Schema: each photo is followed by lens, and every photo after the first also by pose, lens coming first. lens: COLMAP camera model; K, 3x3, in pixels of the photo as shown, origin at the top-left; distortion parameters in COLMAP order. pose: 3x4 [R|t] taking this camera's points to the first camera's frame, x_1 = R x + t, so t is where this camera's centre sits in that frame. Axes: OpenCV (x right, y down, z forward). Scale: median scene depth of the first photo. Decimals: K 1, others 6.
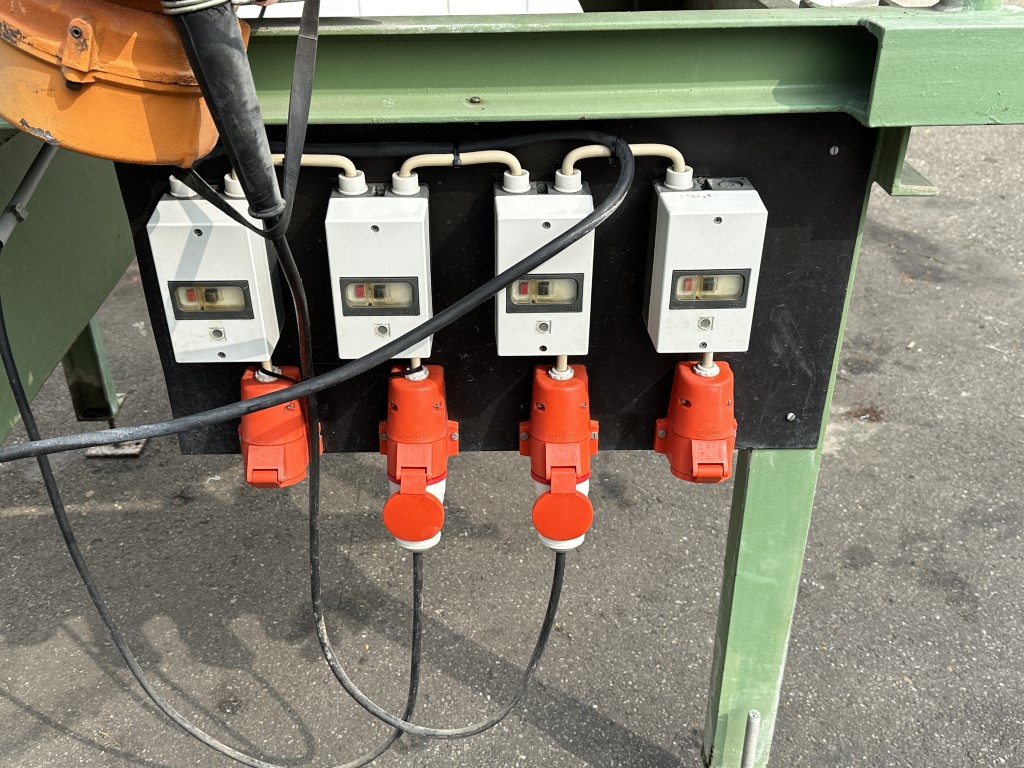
lens RADIAL K [[1016.1, 0, 507.0], [0, 1016.1, 393.8], [0, 0, 1]] dist [0.008407, 0.000000]
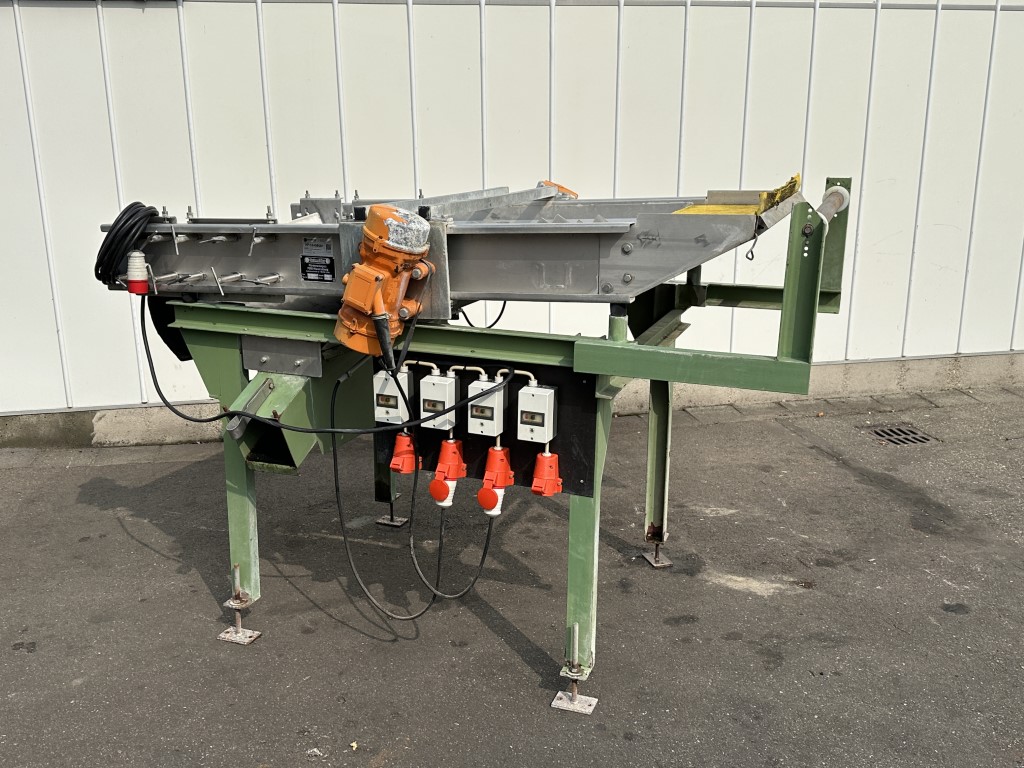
lens RADIAL K [[1016.1, 0, 515.4], [0, 1016.1, 381.7], [0, 0, 1]] dist [0.008407, 0.000000]
pose [[0.919841, 0.118080, -0.374098, 1.155010], [-0.220498, 0.944352, -0.244089, 0.493167], [0.324458, 0.307011, 0.894691, -1.598002]]
